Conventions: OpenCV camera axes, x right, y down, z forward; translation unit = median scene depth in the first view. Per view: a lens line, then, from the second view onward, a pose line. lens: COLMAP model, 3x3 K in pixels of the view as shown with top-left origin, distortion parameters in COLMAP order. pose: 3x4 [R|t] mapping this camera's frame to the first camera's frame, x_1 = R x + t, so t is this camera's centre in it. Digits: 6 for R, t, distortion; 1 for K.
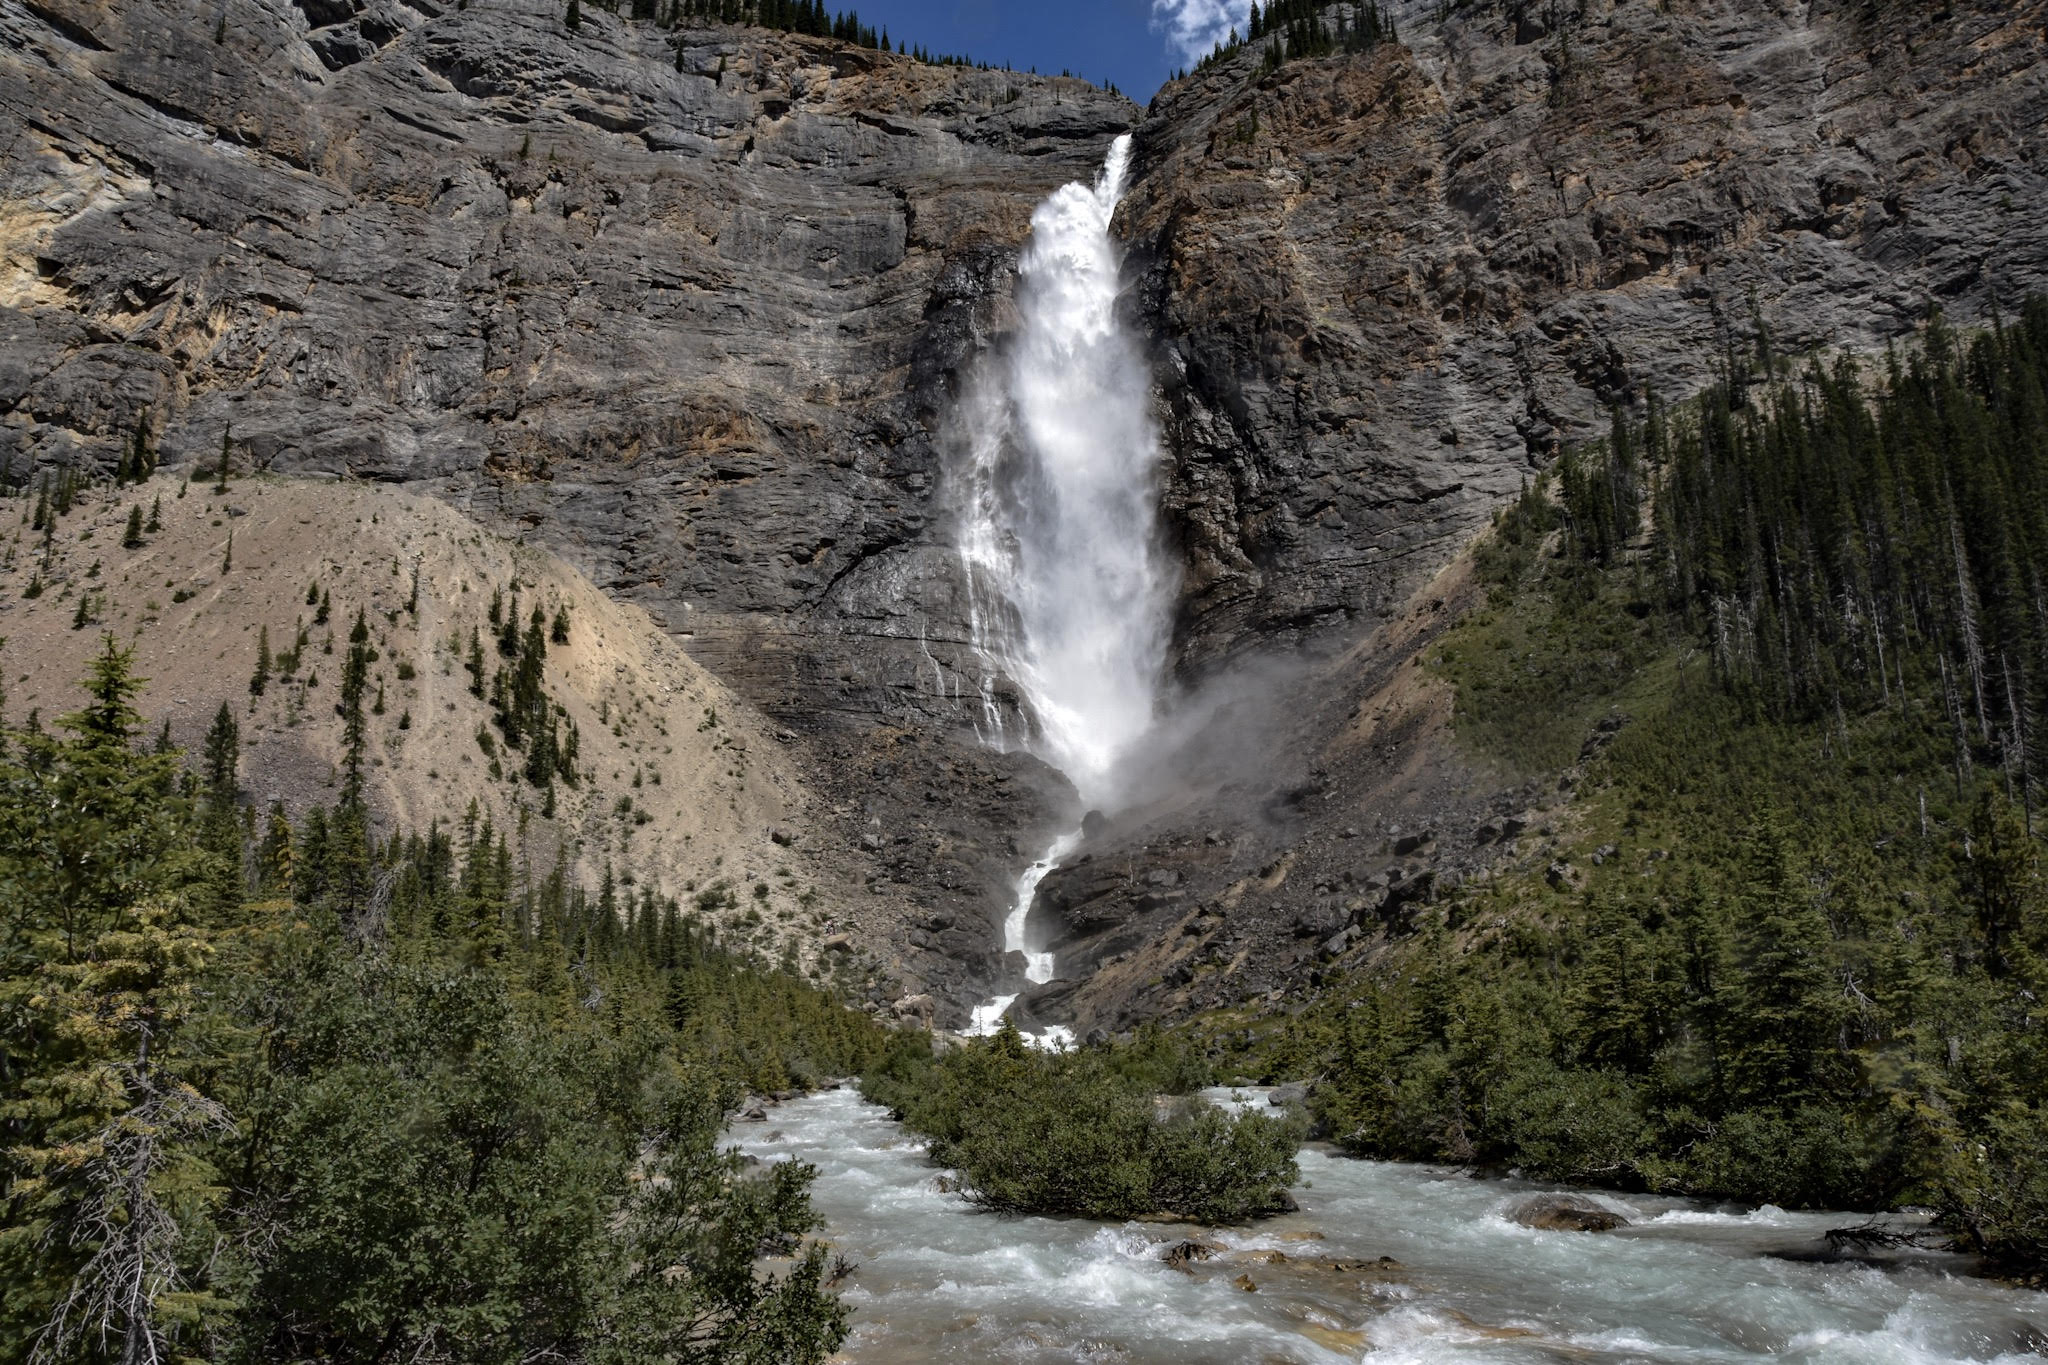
lens RADIAL K [[1559.1, 0, 1028.5], [0, 1559.1, 750.2], [0, 0, 1]] dist [-0.150081, 0.153272]
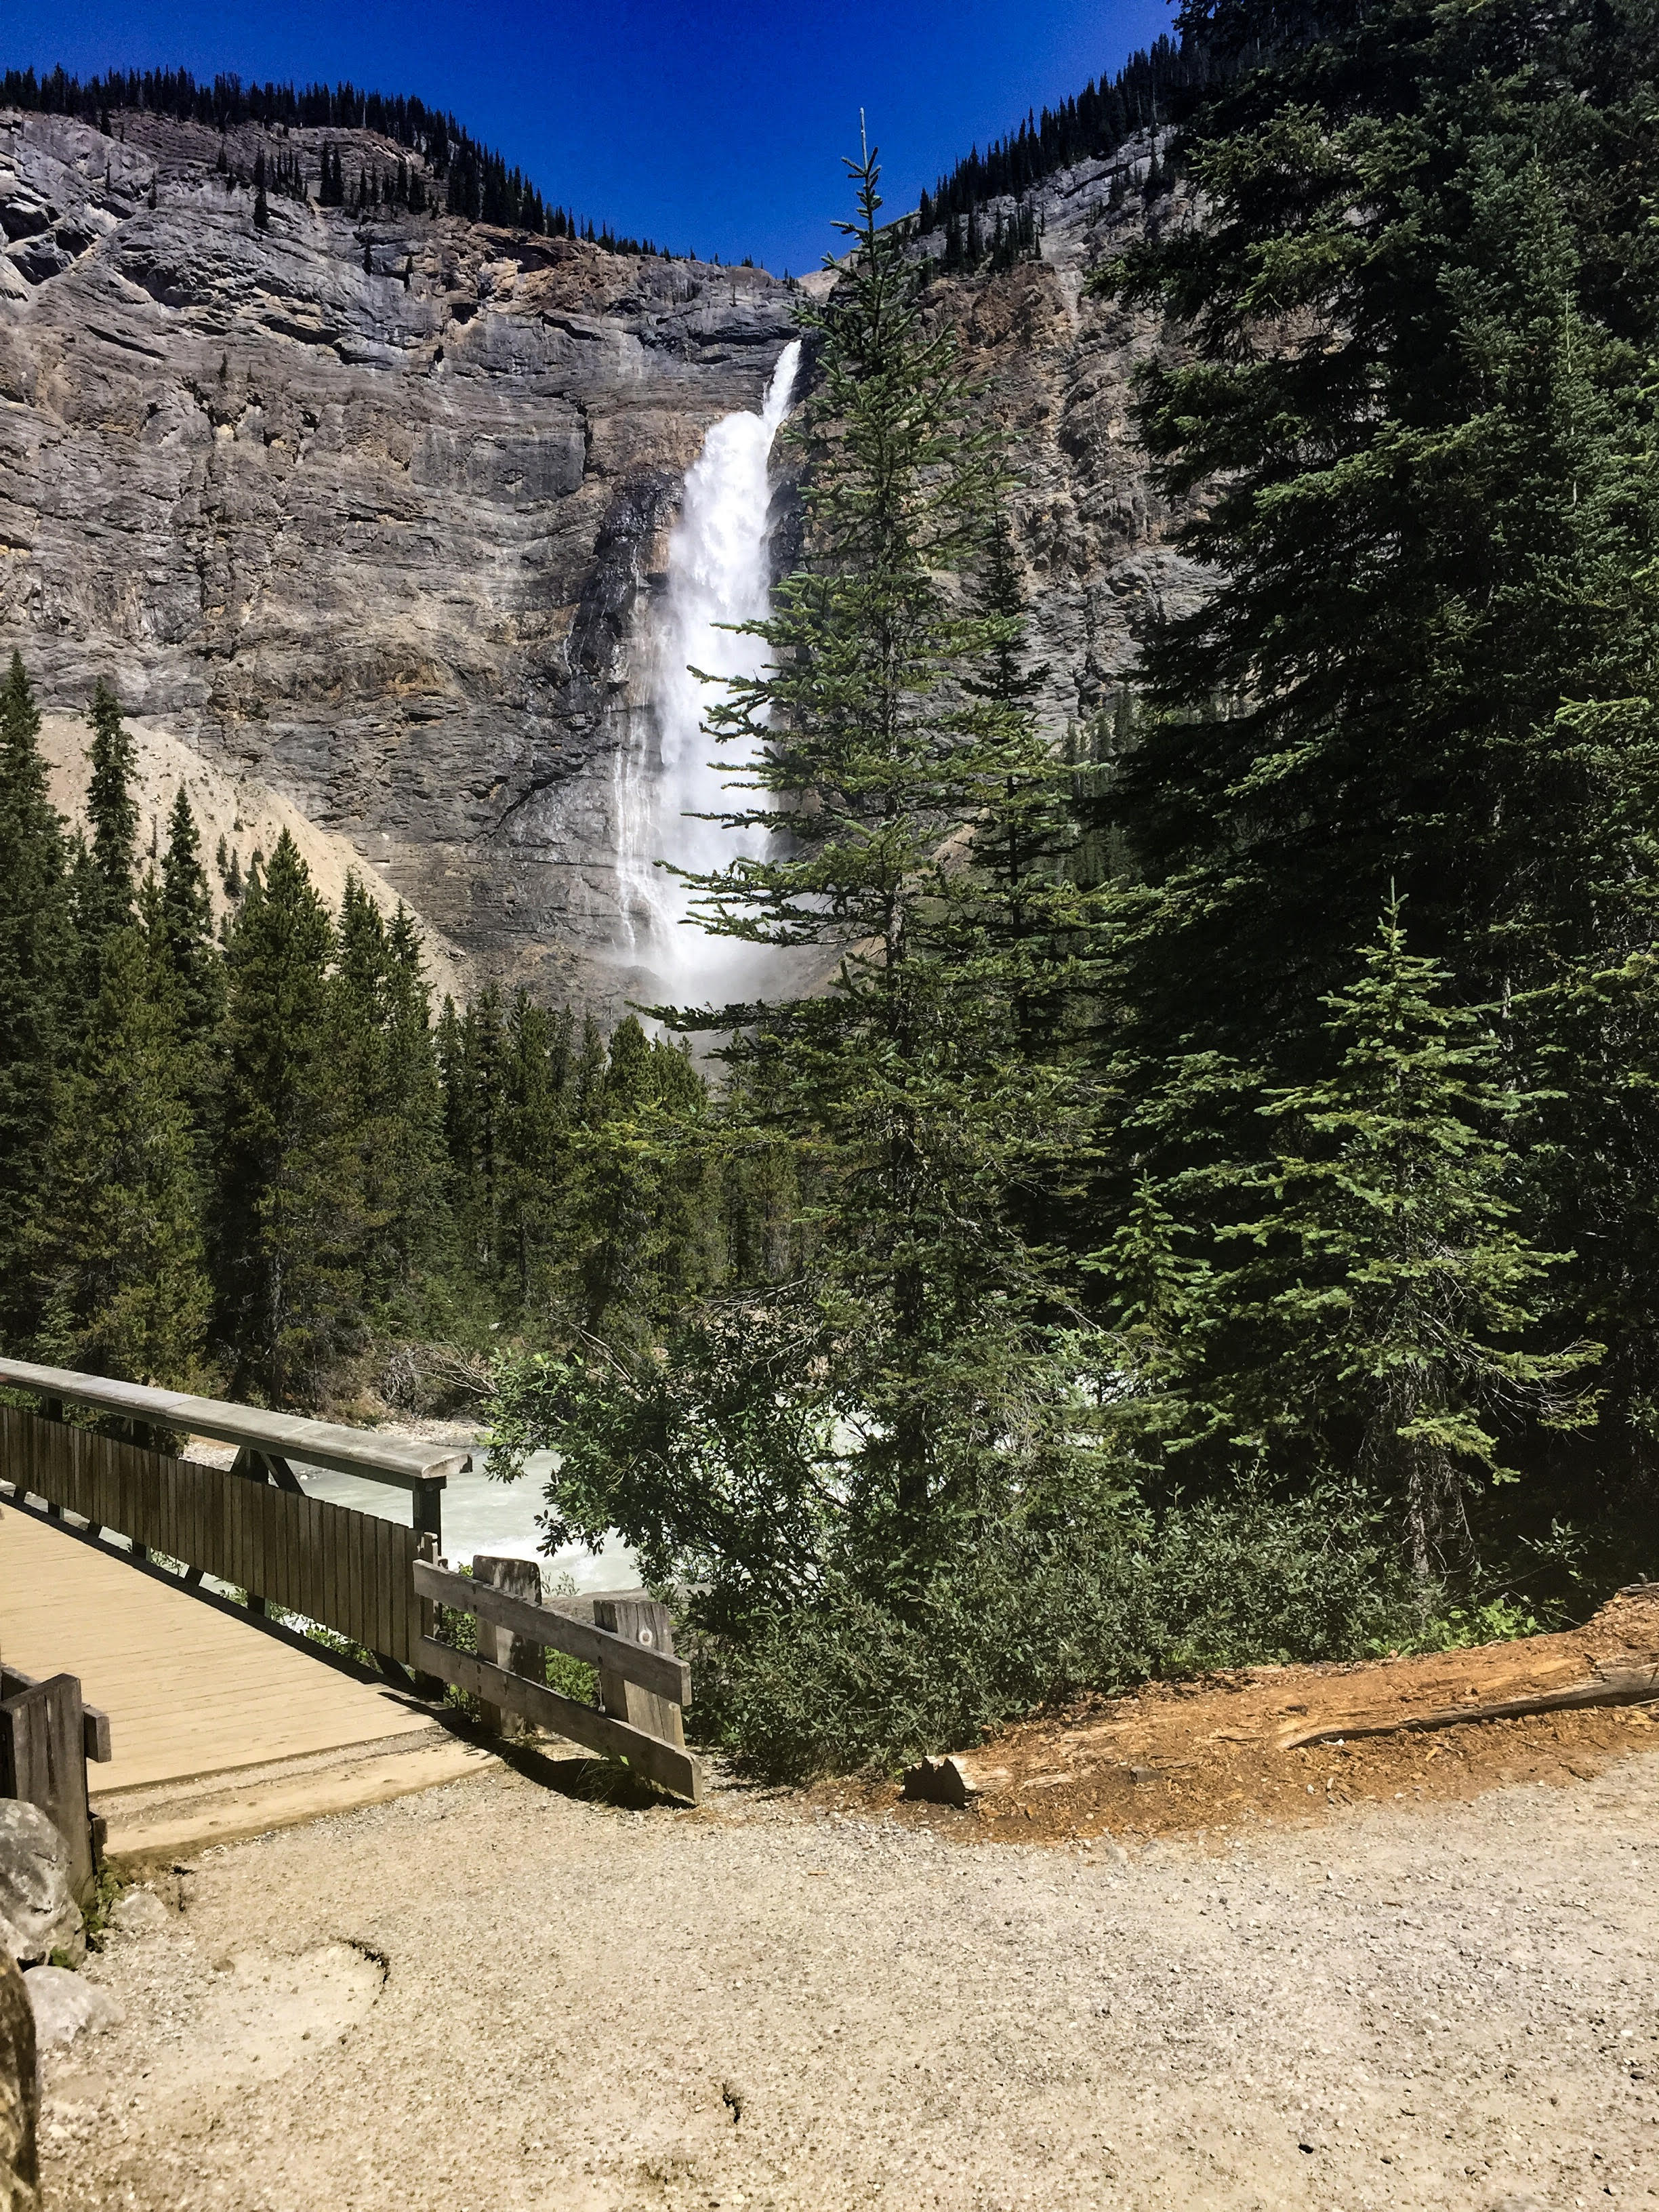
lens RADIAL K [[1664.8, 0, 825.8], [0, 1664.8, 1137.0], [0, 0, 1]] dist [0.073160, -0.067494]
pose [[0.999812, 0.005949, -0.018451, 0.132955], [-0.002688, 0.985107, 0.171924, -0.073647], [0.019199, -0.171842, 0.984937, -0.298624]]
